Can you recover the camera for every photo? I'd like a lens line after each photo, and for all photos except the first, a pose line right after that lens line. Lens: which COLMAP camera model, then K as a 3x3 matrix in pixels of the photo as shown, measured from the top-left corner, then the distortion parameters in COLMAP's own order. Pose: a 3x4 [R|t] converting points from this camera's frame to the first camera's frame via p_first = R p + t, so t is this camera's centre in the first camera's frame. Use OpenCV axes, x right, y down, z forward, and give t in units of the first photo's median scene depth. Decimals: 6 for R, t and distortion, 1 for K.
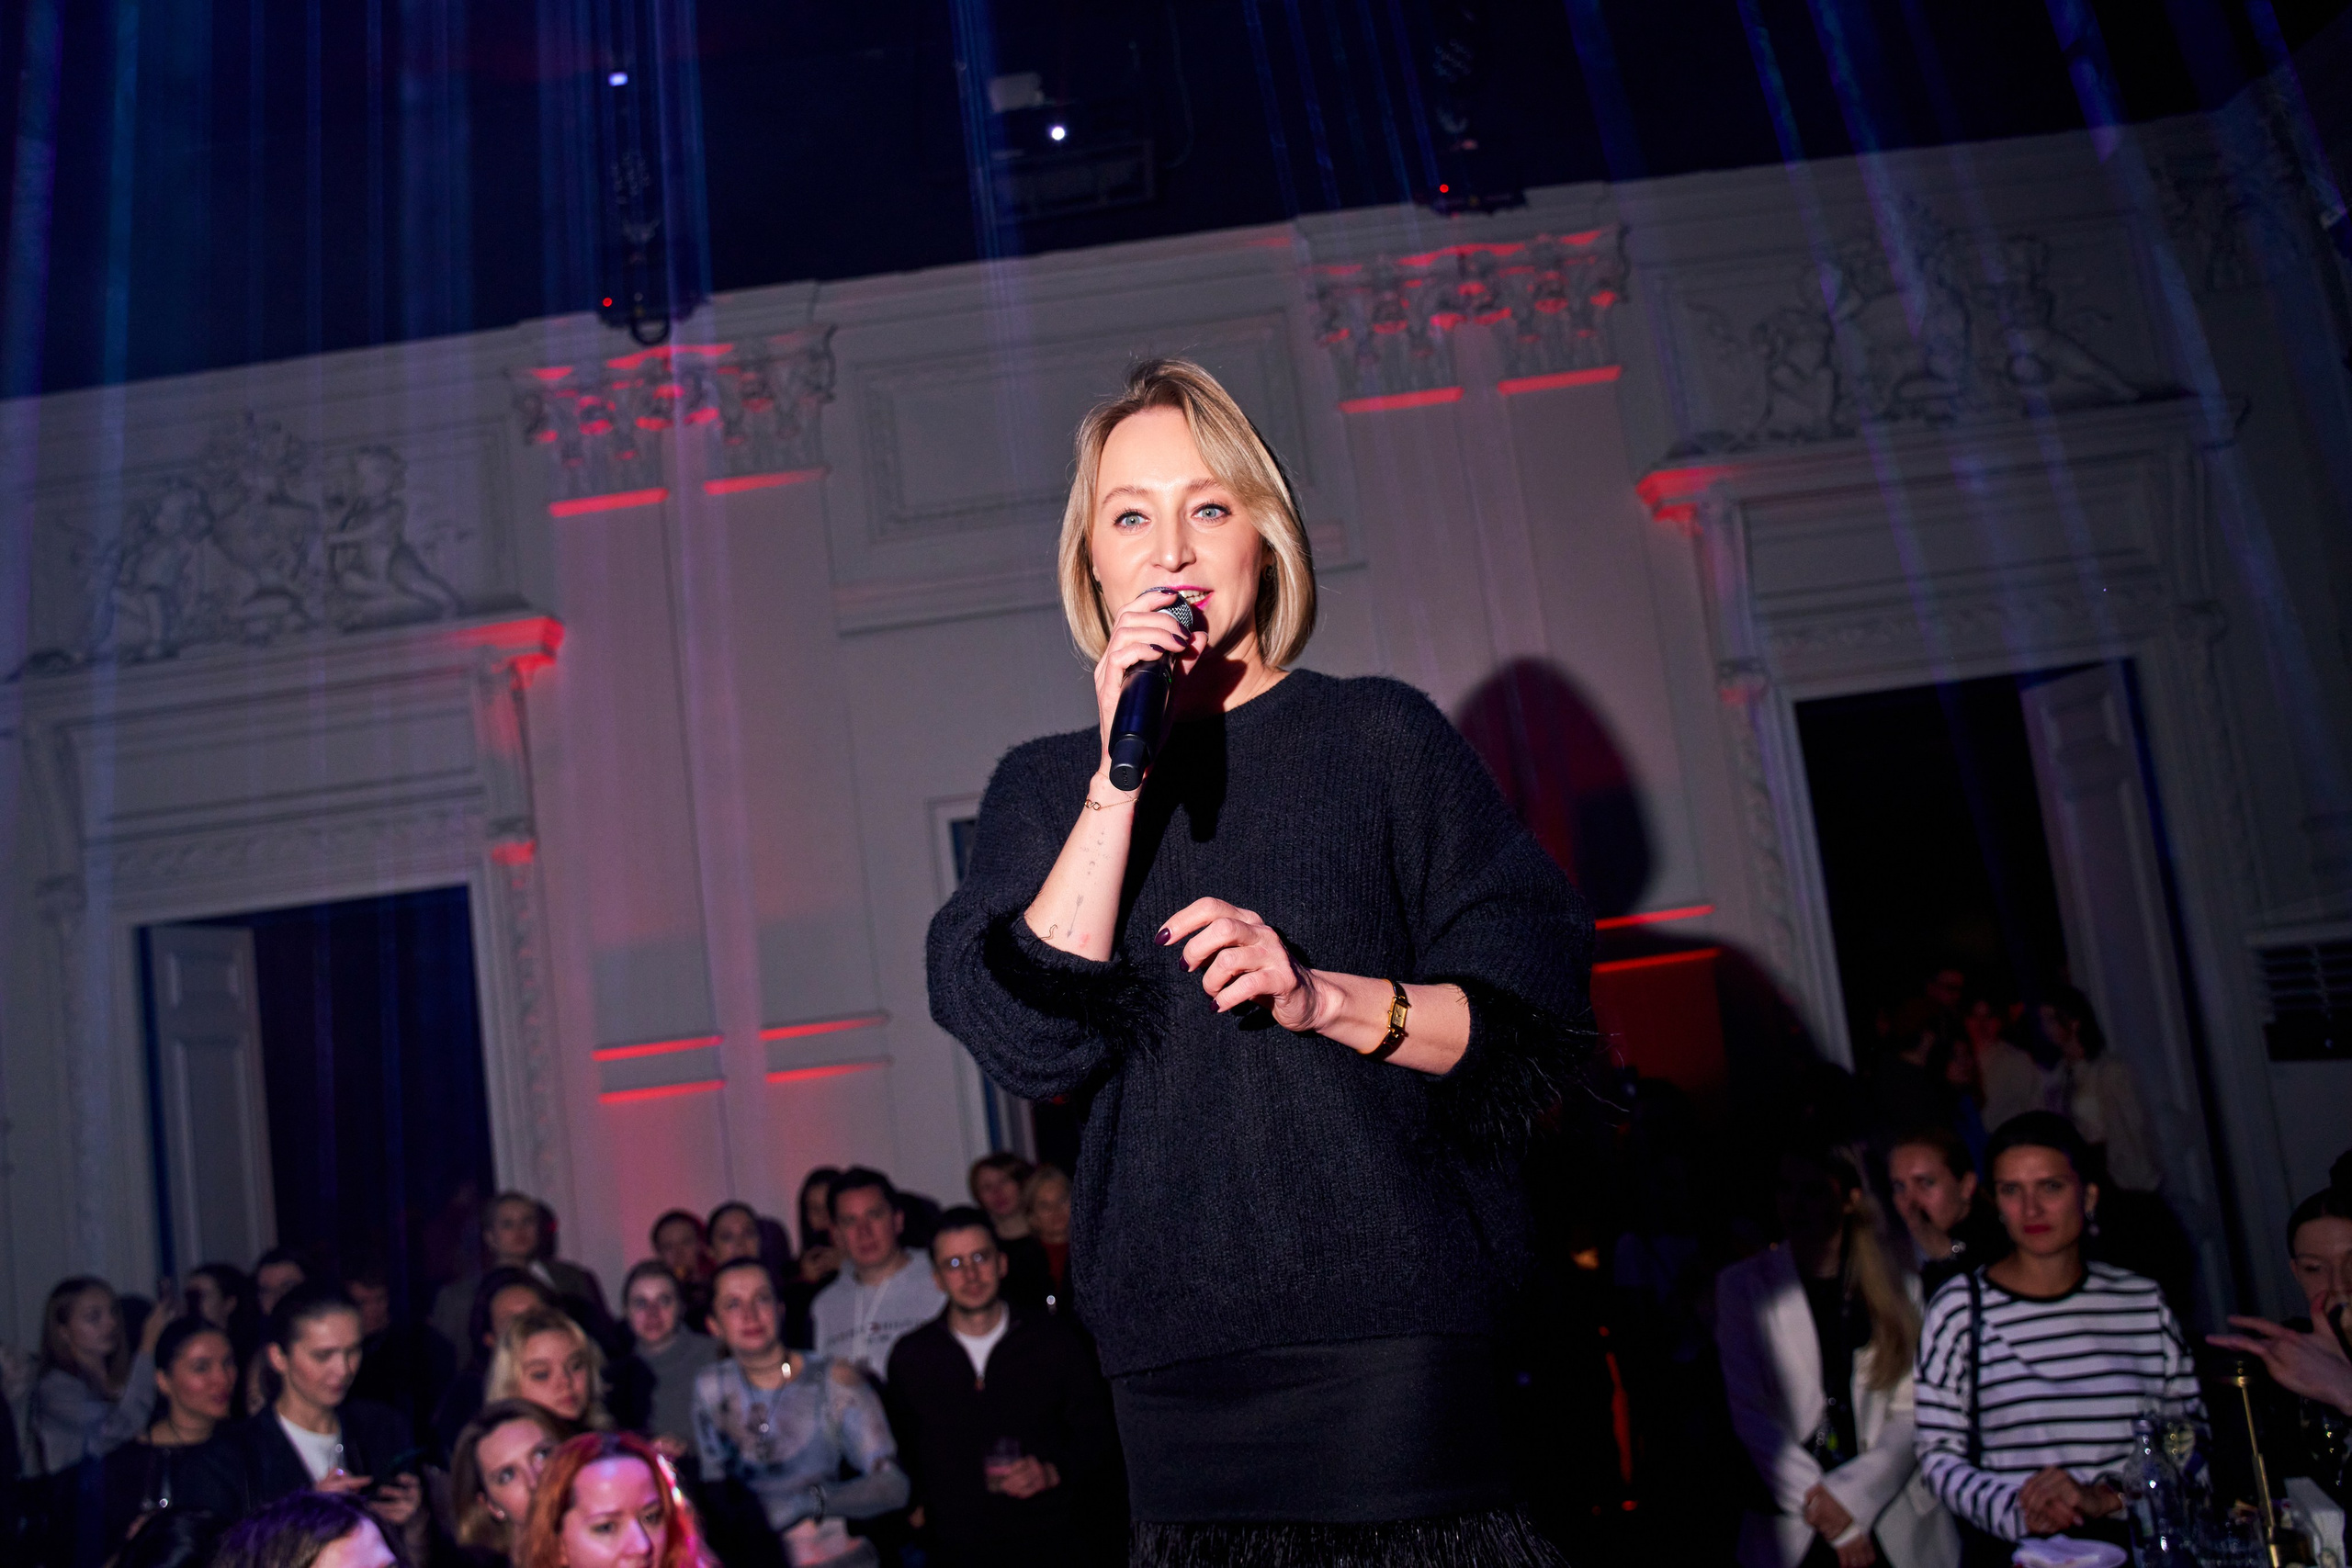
lens RADIAL K [[1899.0, 0, 1152.9], [0, 1899.0, 785.1], [0, 0, 1]] dist [-0.112511, 0.085559]
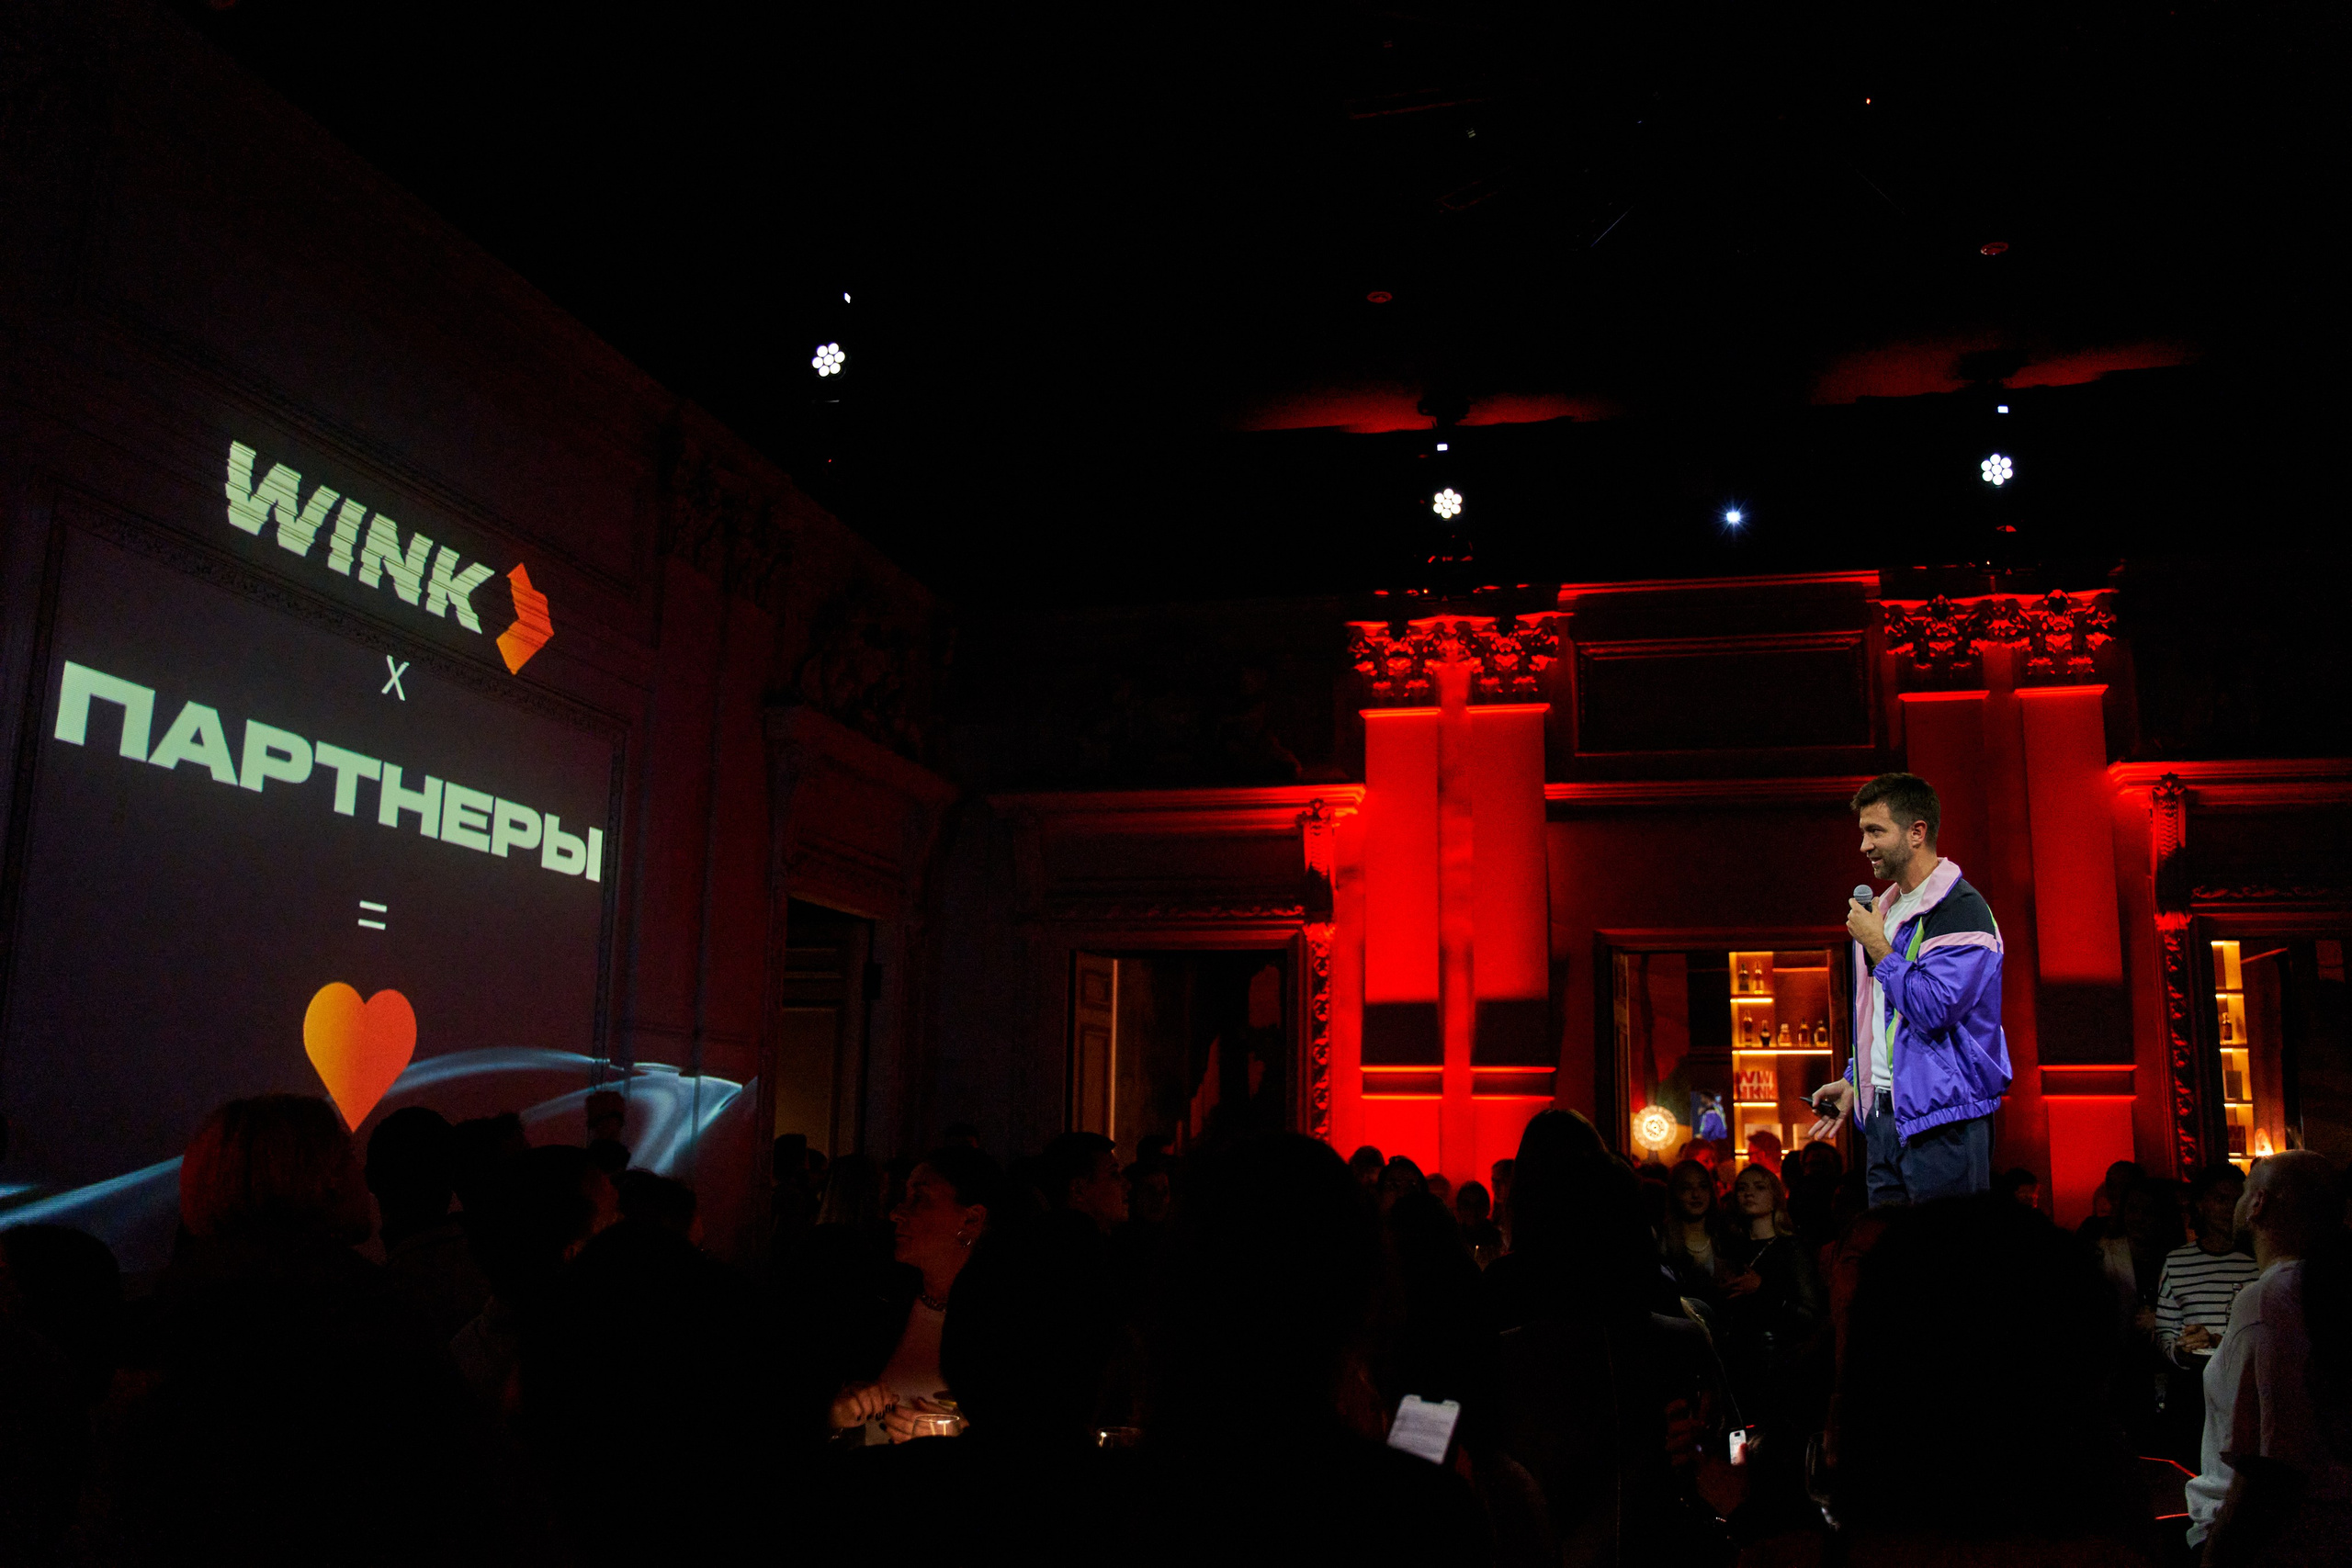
lens RADIAL K [[1920.0, 0, 1162.4], [0, 1920.0, 776.0], [0, 0, 1]] dist [-0.106120, 0.077206]
pose [[0.962722, 0.099847, -0.251388, -0.079751], [-0.114865, 0.992327, -0.045754, -0.004366], [0.244891, 0.072924, 0.966804, -0.571349]]
